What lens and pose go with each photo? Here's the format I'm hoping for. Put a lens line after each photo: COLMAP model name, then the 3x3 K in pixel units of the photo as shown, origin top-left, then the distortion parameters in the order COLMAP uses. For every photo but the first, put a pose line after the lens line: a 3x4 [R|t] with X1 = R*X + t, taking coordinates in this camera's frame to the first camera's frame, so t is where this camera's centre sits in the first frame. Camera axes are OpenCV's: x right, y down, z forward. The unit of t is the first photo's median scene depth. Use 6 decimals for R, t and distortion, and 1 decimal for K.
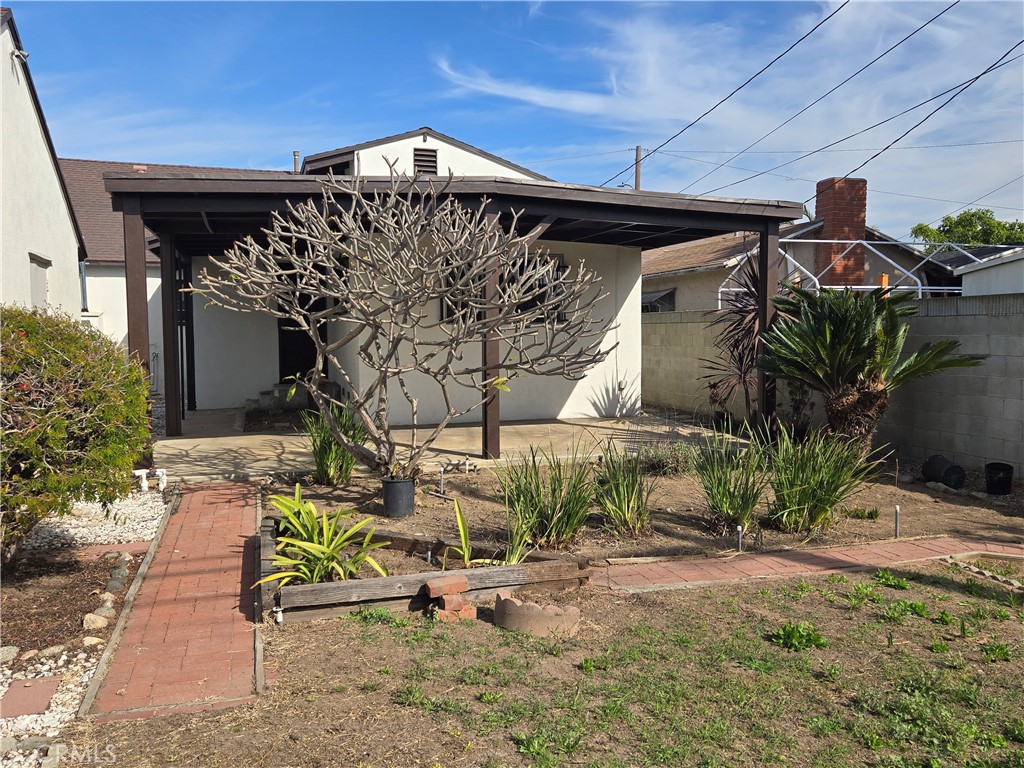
lens RADIAL K [[883.2, 0, 512.0], [0, 883.2, 384.0], [0, 0, 1]] dist [0.034810, -0.004476]
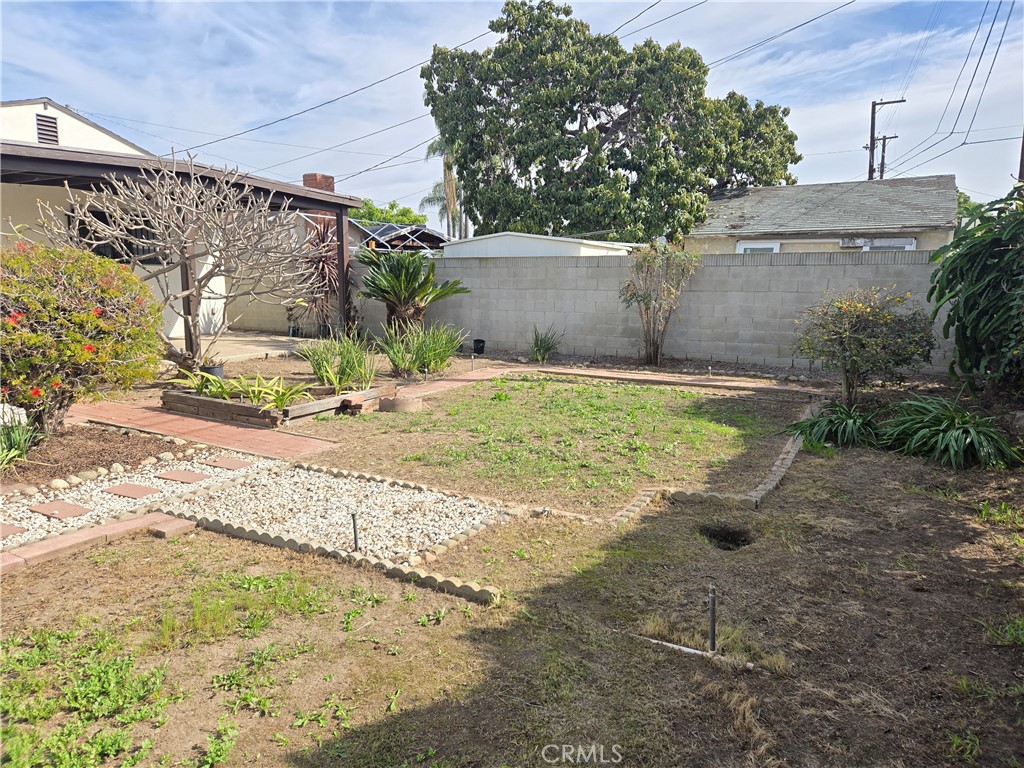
lens RADIAL K [[705.2, 0, 512.0], [0, 705.2, 384.0], [0, 0, 1]] dist [0.002306, -0.000483]
pose [[0.708712, -0.092240, 0.699442, -0.354334], [0.027527, 0.994277, 0.103229, 0.014702], [-0.704960, -0.053907, 0.707195, -0.141885]]
